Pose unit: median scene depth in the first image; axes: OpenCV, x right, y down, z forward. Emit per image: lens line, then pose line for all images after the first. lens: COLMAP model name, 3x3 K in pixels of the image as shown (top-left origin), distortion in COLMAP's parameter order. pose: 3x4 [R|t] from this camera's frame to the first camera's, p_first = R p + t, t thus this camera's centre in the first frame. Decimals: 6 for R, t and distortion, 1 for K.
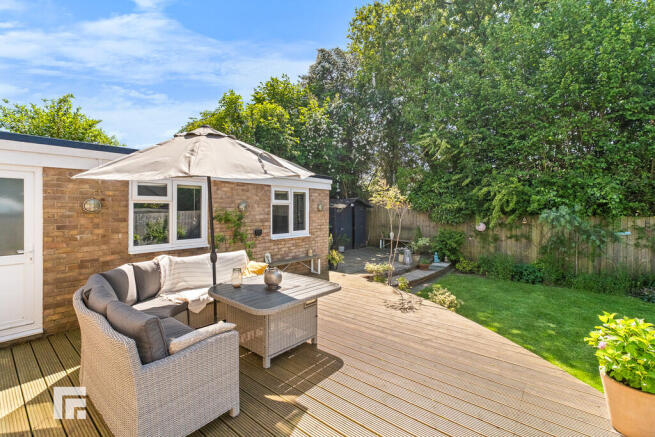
lens RADIAL K [[293.5, 0, 328.8], [0, 293.5, 214.6], [0, 0, 1]] dist [-0.000895, -0.000015]
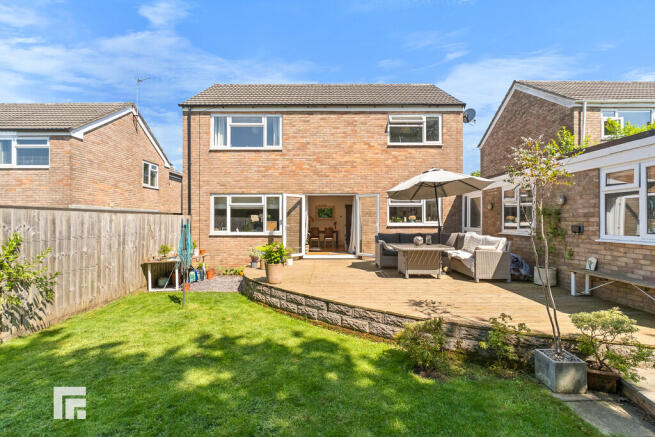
lens RADIAL K [[283.1, 0, 329.4], [0, 283.1, 220.6], [0, 0, 1]] dist [0.001736, 0.000131]
pose [[-0.771956, 0.000726, -0.635676, 0.818372], [-0.010626, 0.999845, 0.014046, 0.031604], [0.635587, 0.017597, -0.771828, 1.160198]]
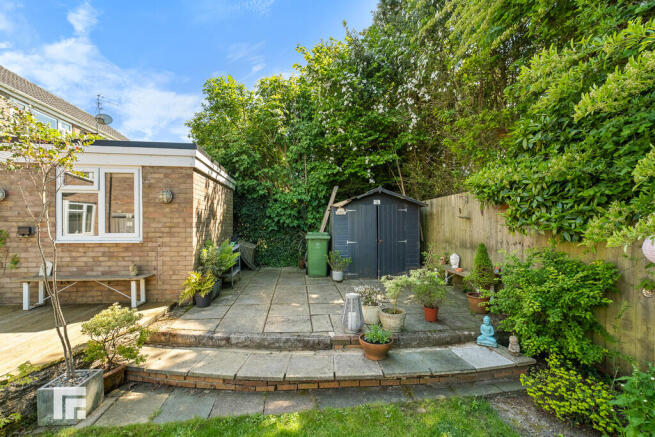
lens RADIAL K [[283.1, 0, 327.1], [0, 283.1, 224.6], [0, 0, 1]] dist [0.001736, 0.000131]
pose [[0.719981, -0.001836, -0.693991, 0.751880], [-0.016730, 0.999660, -0.020001, 0.046733], [0.693792, 0.026011, 0.719706, 0.996833]]
